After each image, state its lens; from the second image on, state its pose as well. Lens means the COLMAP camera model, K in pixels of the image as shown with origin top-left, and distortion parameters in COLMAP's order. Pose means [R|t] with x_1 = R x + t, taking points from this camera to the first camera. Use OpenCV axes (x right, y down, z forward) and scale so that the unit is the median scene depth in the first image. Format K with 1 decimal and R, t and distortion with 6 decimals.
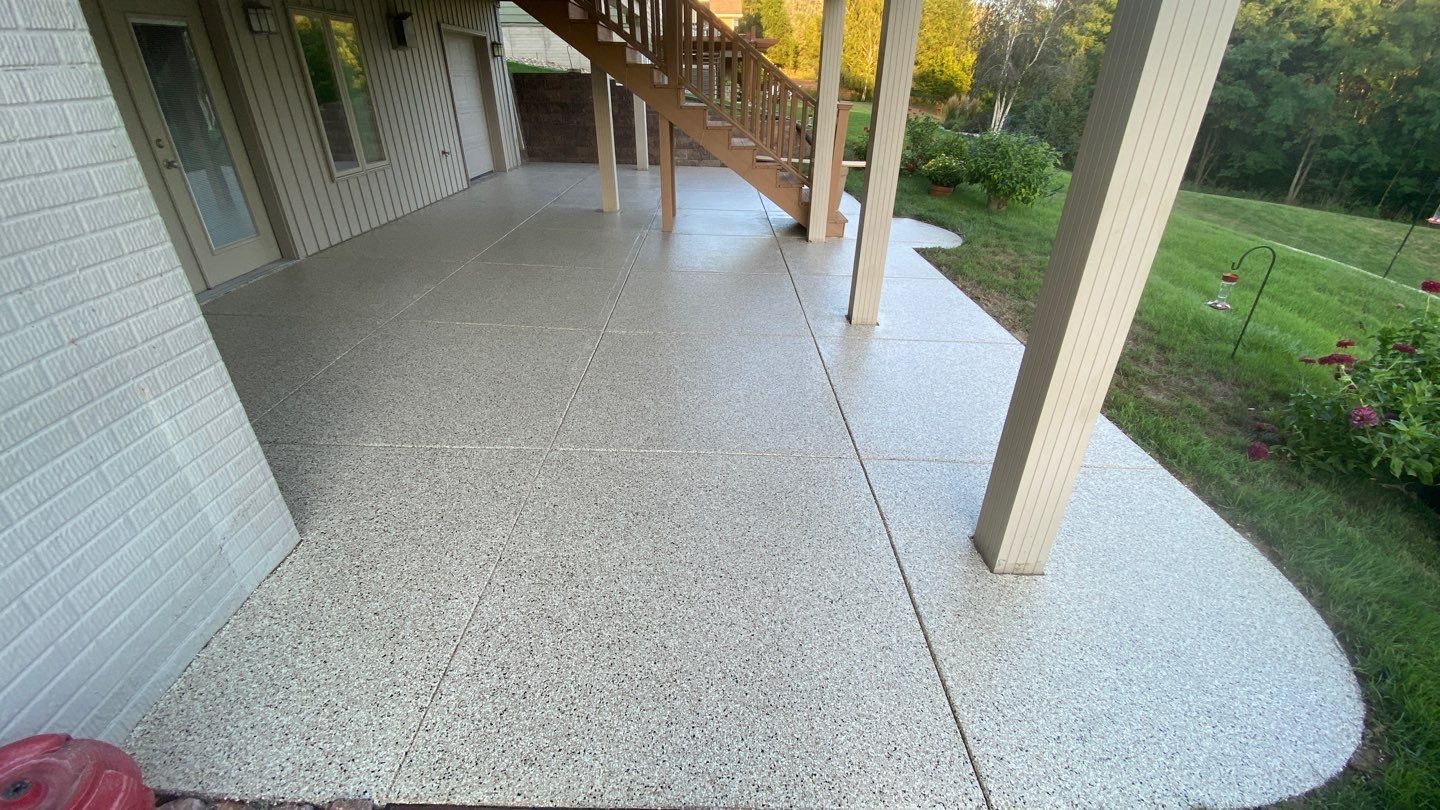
lens RADIAL K [[591.4, 0, 715.9], [0, 591.4, 394.5], [0, 0, 1]] dist [0.002959, -0.000224]
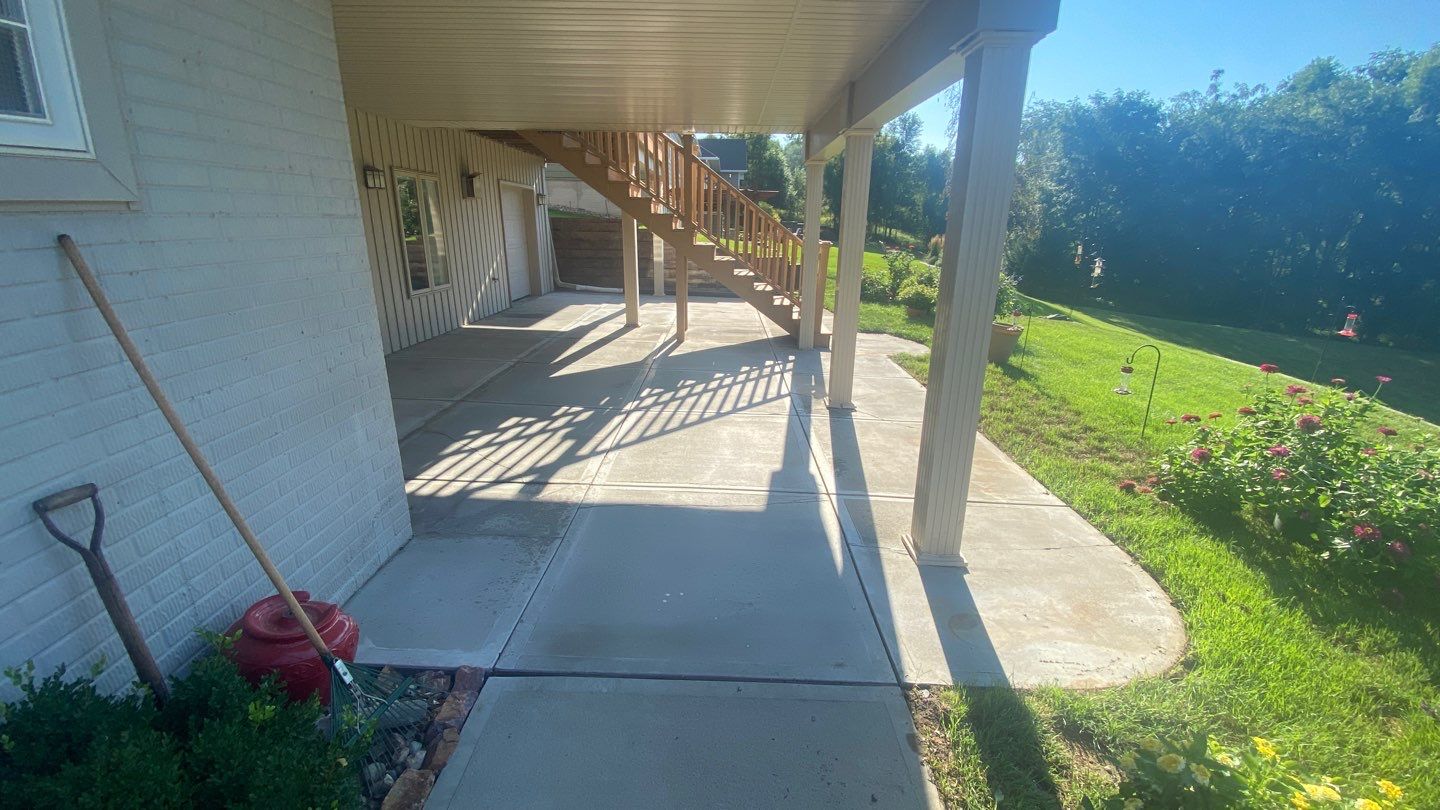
lens RADIAL K [[591.4, 0, 719.1], [0, 591.4, 404.6], [0, 0, 1]] dist [0.002959, -0.000224]
pose [[0.999950, 0.009443, -0.003361, 0.000785], [-0.009911, 0.981488, -0.191266, 0.074962], [0.001493, 0.191290, 0.981532, -0.140810]]
